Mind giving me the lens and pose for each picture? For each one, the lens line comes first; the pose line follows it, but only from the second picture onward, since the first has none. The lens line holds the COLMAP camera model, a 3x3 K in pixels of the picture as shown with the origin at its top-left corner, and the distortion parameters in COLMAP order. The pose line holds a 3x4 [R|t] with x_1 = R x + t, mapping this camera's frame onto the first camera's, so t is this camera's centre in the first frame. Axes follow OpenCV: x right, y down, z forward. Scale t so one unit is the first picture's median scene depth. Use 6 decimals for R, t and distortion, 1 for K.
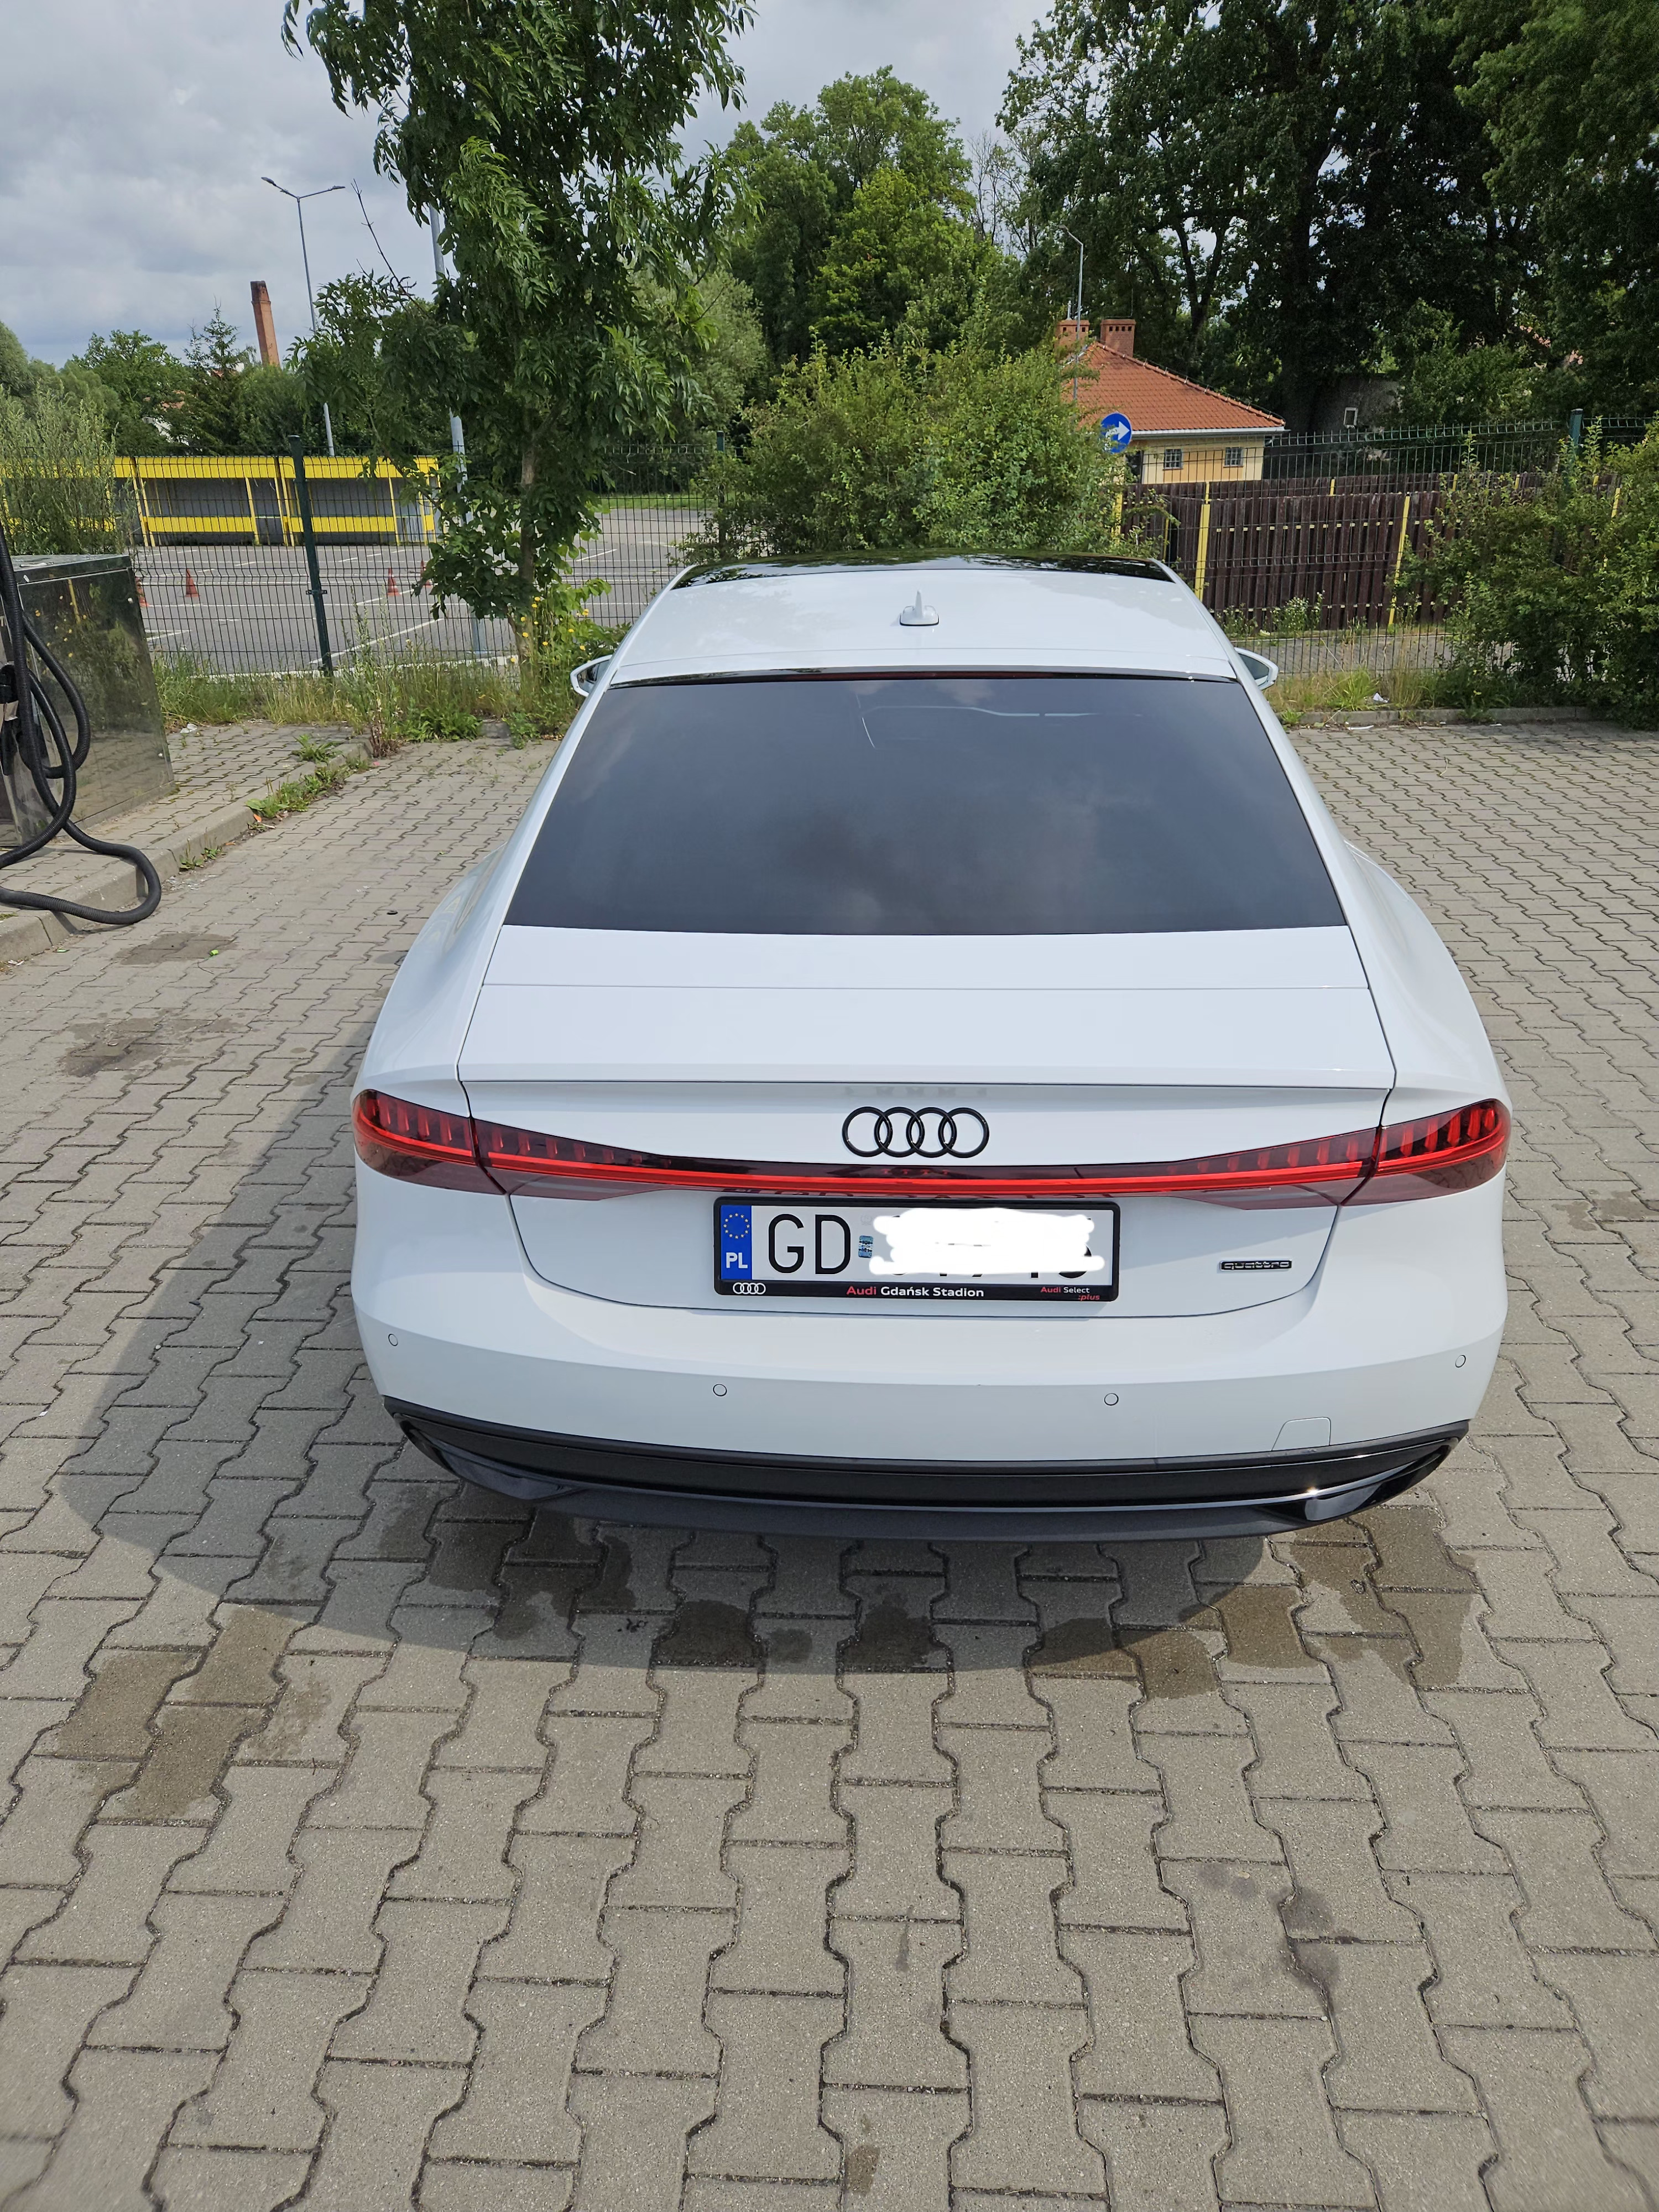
lens RADIAL K [[1514.3, 0, 815.1], [0, 1514.3, 1095.2], [0, 0, 1]] dist [0.081776, -0.071836]
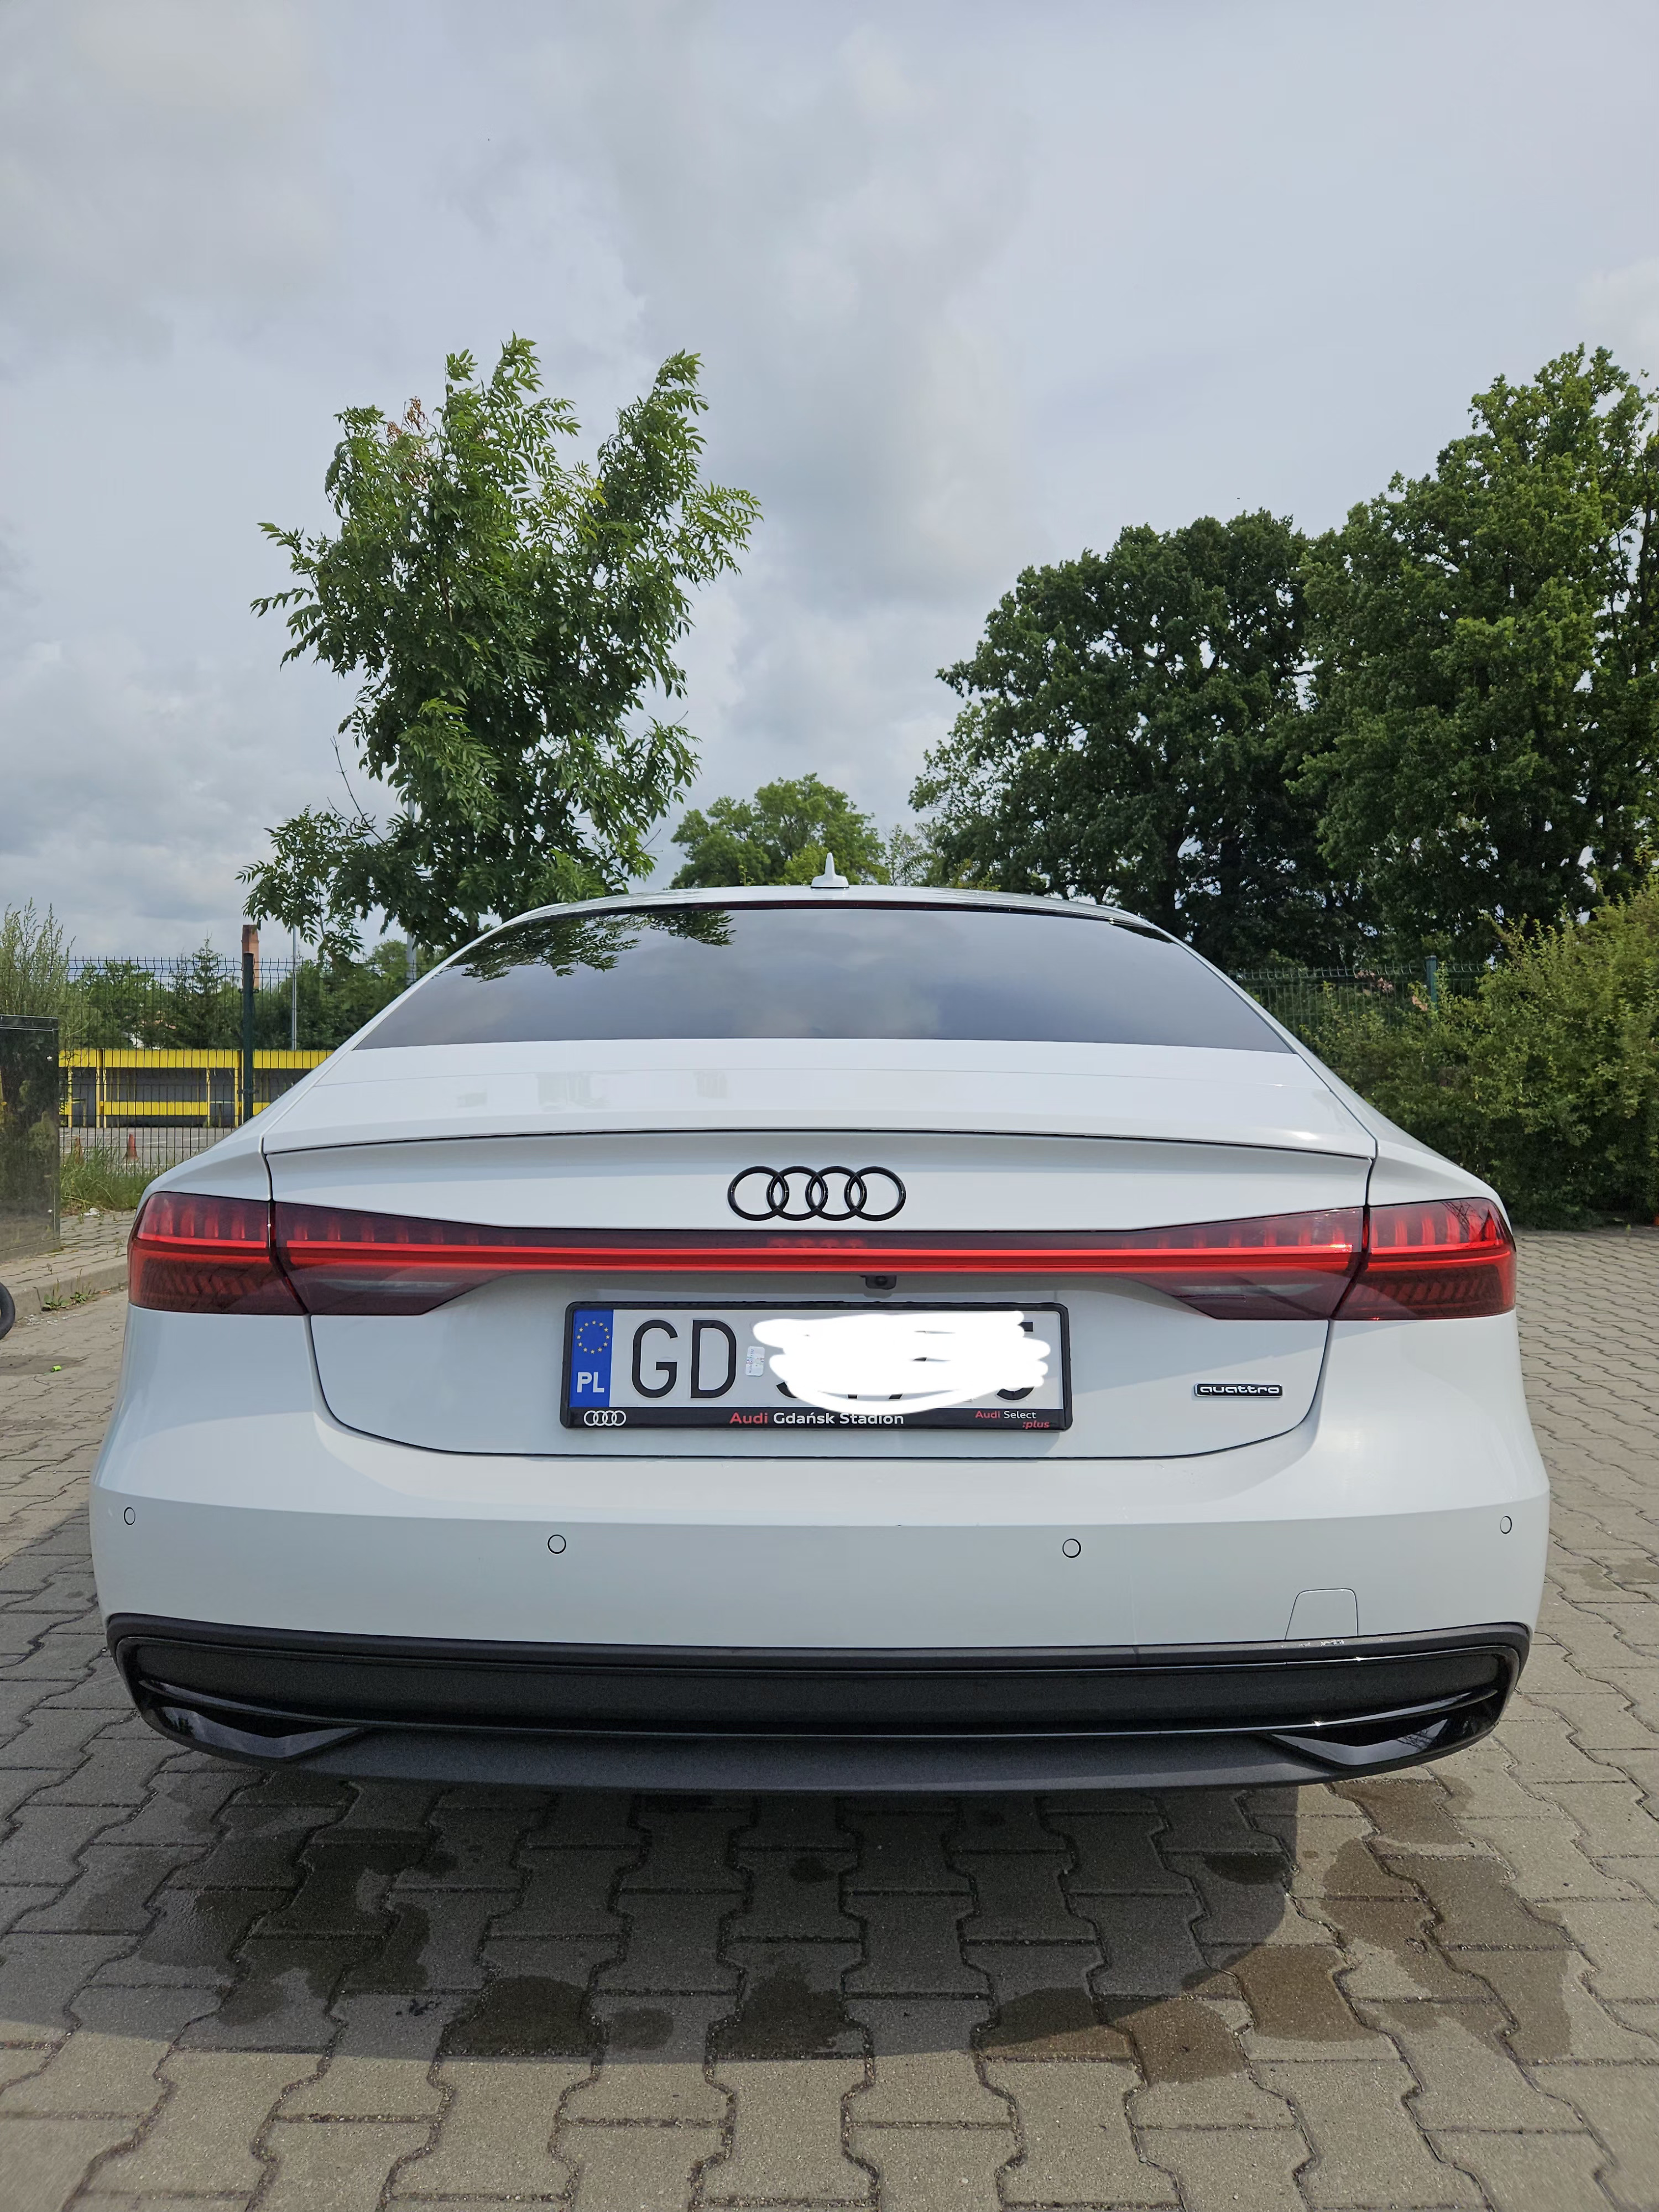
lens RADIAL K [[1514.3, 0, 822.1], [0, 1514.3, 1097.9], [0, 0, 1]] dist [0.081776, -0.071836]
pose [[0.998570, 0.021144, 0.049104, 0.021347], [-0.000986, 0.925601, -0.378500, 0.220289], [-0.053454, 0.377910, 0.924298, 0.167716]]
